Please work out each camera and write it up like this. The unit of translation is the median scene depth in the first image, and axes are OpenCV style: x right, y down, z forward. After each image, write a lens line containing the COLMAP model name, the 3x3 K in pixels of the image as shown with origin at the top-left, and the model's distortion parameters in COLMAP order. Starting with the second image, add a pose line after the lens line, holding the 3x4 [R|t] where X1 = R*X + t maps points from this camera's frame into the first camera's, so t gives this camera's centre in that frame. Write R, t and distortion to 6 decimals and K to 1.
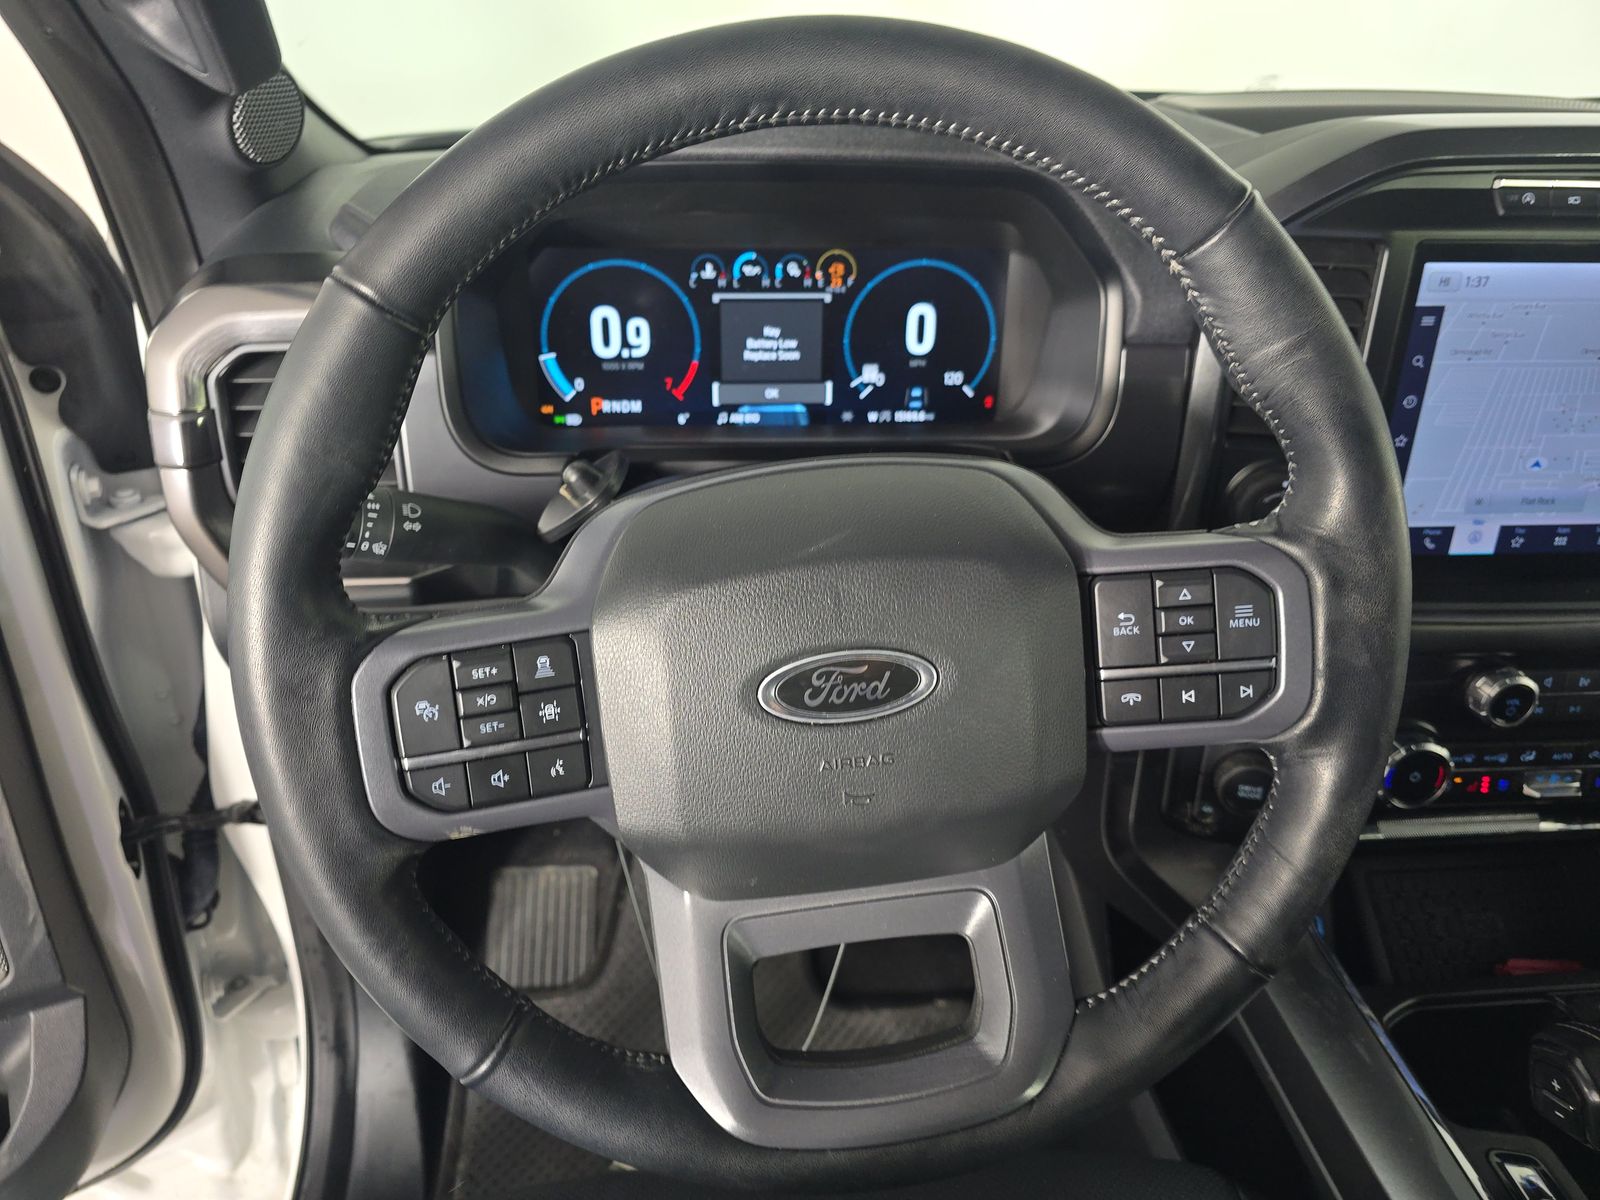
lens RADIAL K [[1078.9, 0, 786.9], [0, 1078.9, 604.4], [0, 0, 1]] dist [0.036566, -0.043813]
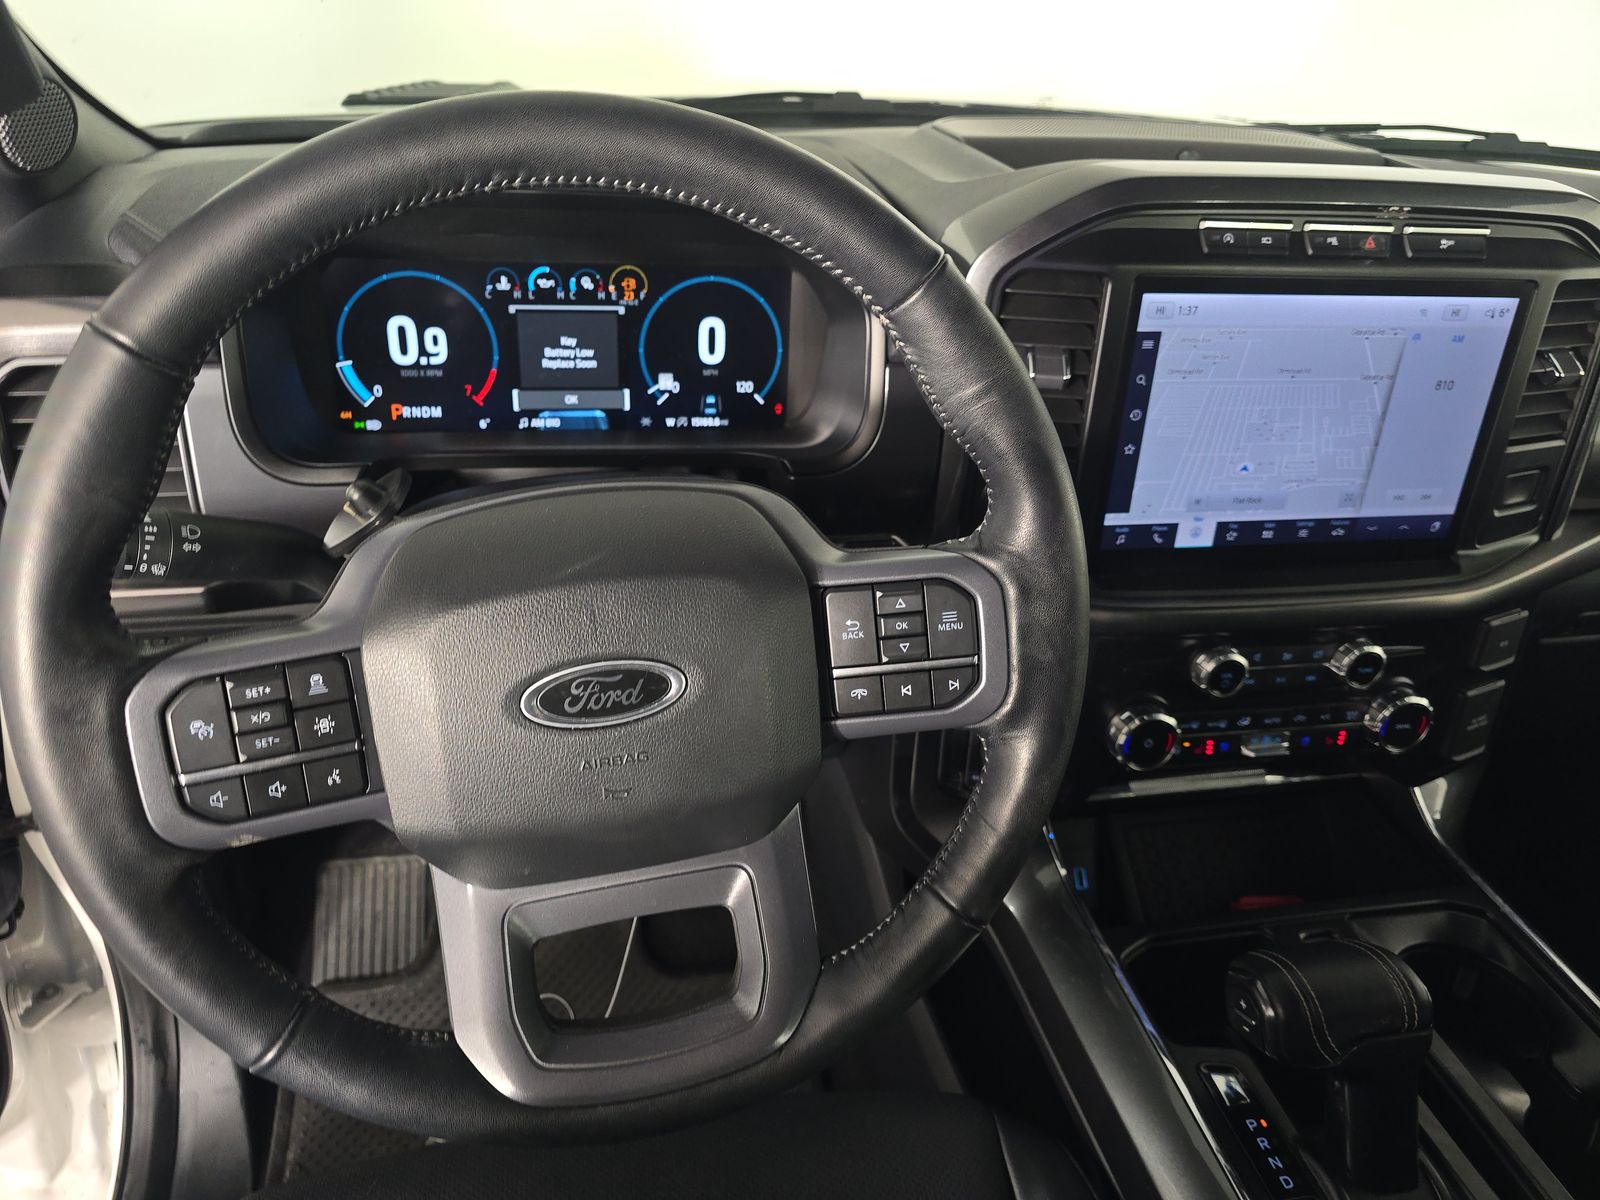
lens RADIAL K [[1078.9, 0, 786.9], [0, 1078.9, 604.4], [0, 0, 1]] dist [0.036566, -0.043813]
pose [[0.991511, -0.021126, 0.128294, 0.059741], [0.017687, 0.999454, 0.027891, -0.025533], [-0.128814, -0.025386, 0.991344, -0.075269]]
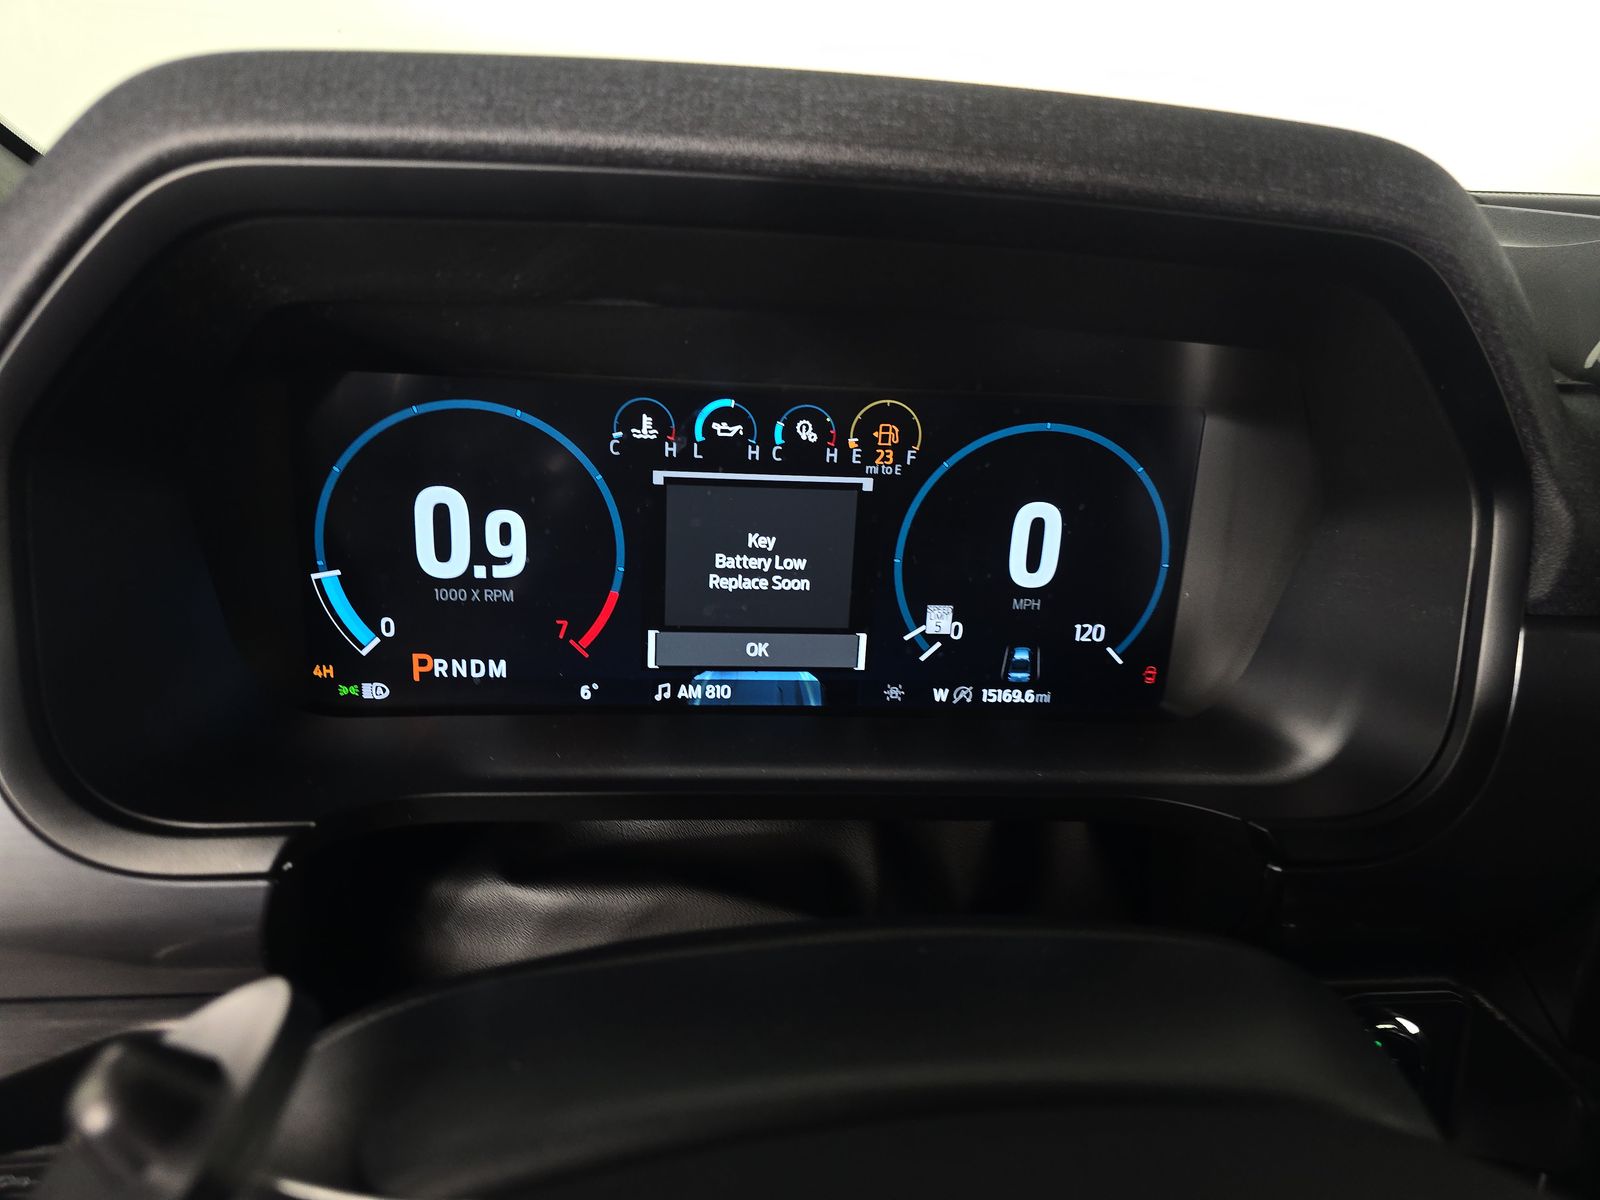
lens RADIAL K [[1080.7, 0, 800.0], [0, 1080.7, 600.0], [0, 0, 1]] dist [0.098218, -0.133176]
pose [[0.998863, 0.032280, 0.035089, -0.013626], [-0.027327, 0.990678, -0.133455, -0.163670], [-0.039070, 0.132344, 0.990433, 0.507646]]
